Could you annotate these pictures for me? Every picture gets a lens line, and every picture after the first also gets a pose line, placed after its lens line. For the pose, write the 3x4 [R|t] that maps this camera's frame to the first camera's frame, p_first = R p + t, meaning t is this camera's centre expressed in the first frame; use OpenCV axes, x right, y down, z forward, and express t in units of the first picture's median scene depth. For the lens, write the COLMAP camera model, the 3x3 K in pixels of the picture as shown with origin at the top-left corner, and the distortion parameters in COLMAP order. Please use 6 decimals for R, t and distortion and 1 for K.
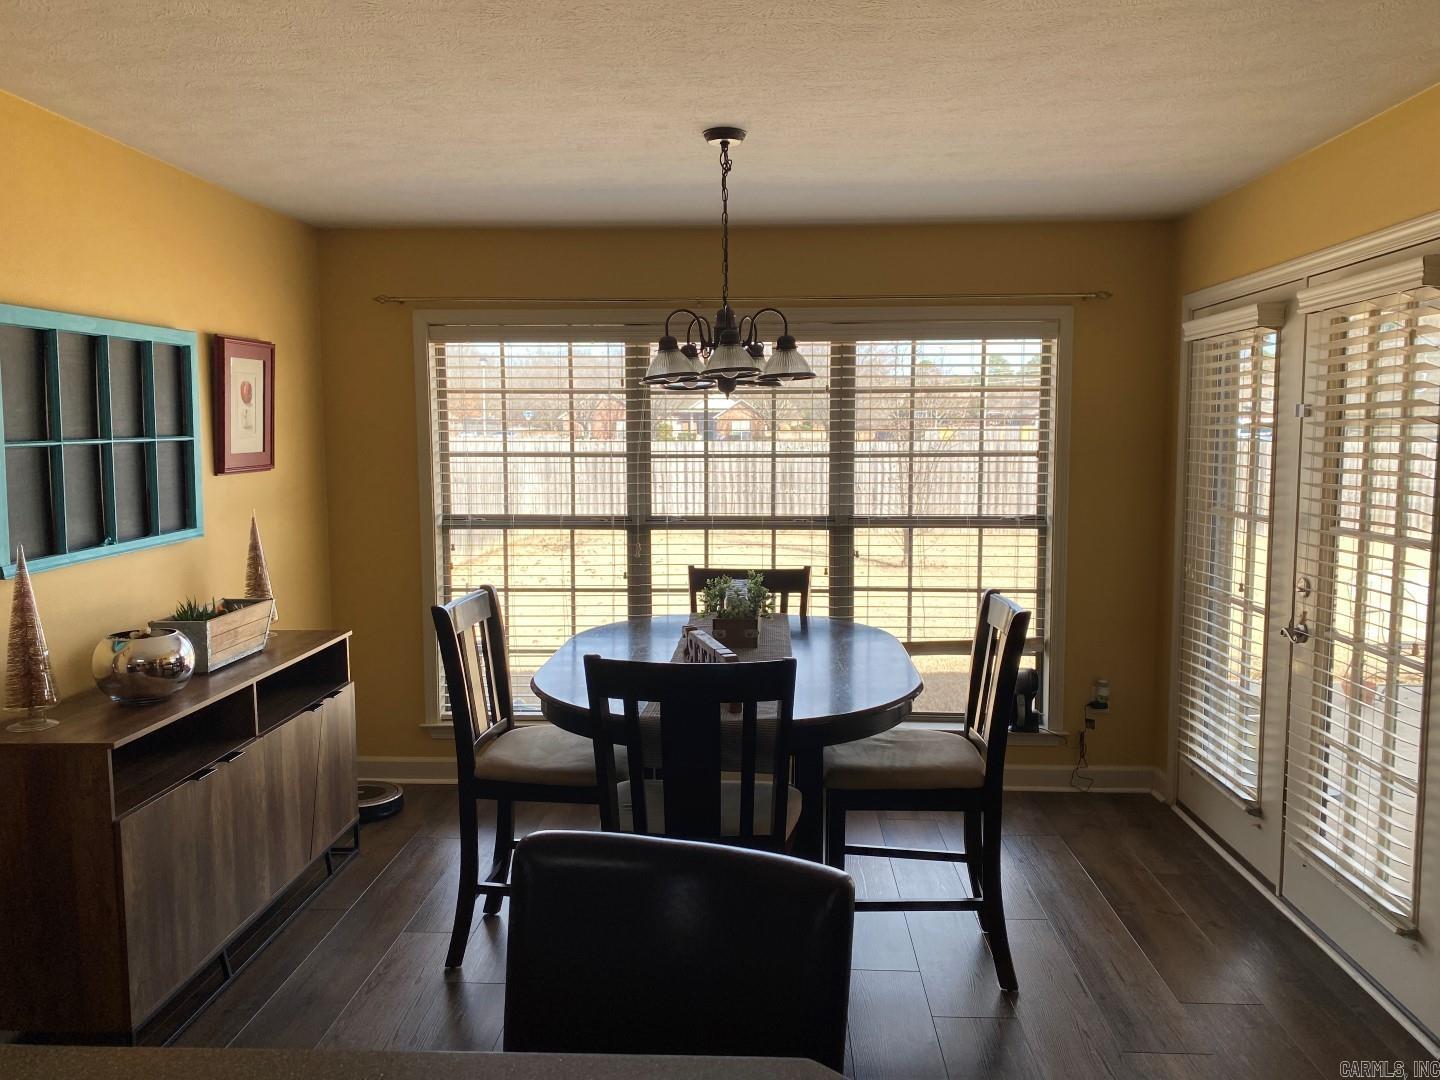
lens RADIAL K [[1080.9, 0, 720.3], [0, 1080.9, 541.5], [0, 0, 1]] dist [0.040058, -0.043482]
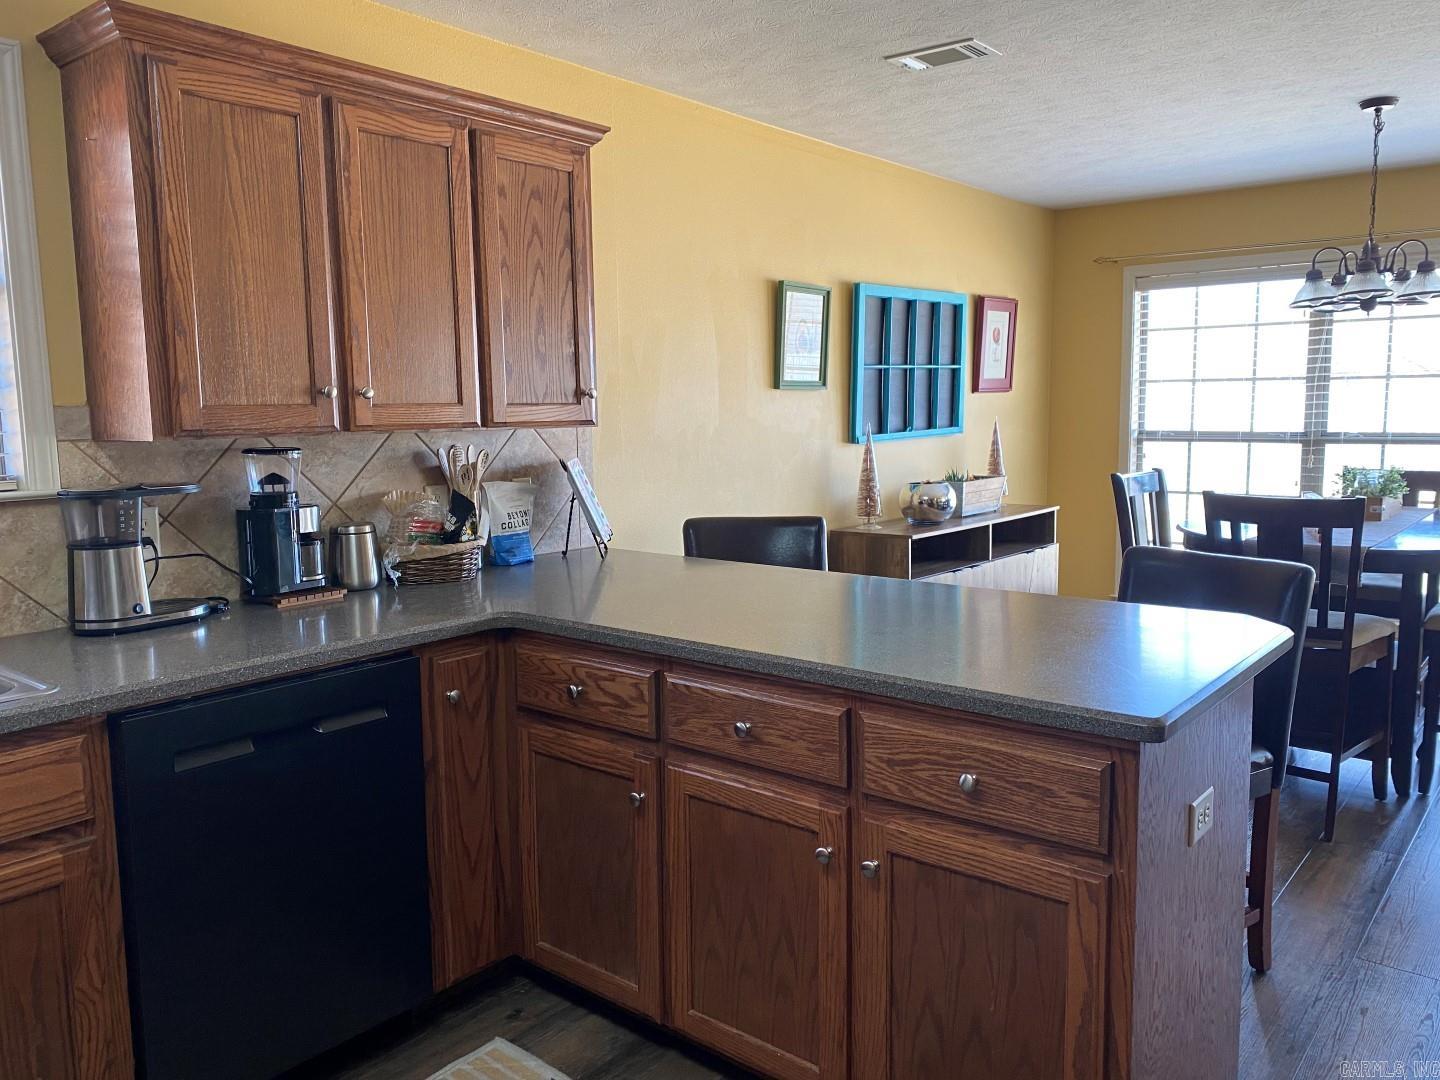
lens RADIAL K [[1080.9, 0, 728.0], [0, 1080.9, 526.5], [0, 0, 1]] dist [0.040058, -0.043482]
pose [[0.798810, 0.063203, -0.598254, 0.157935], [-0.051180, 0.998000, 0.037097, 0.083042], [0.599402, 0.000985, 0.800448, -0.368489]]
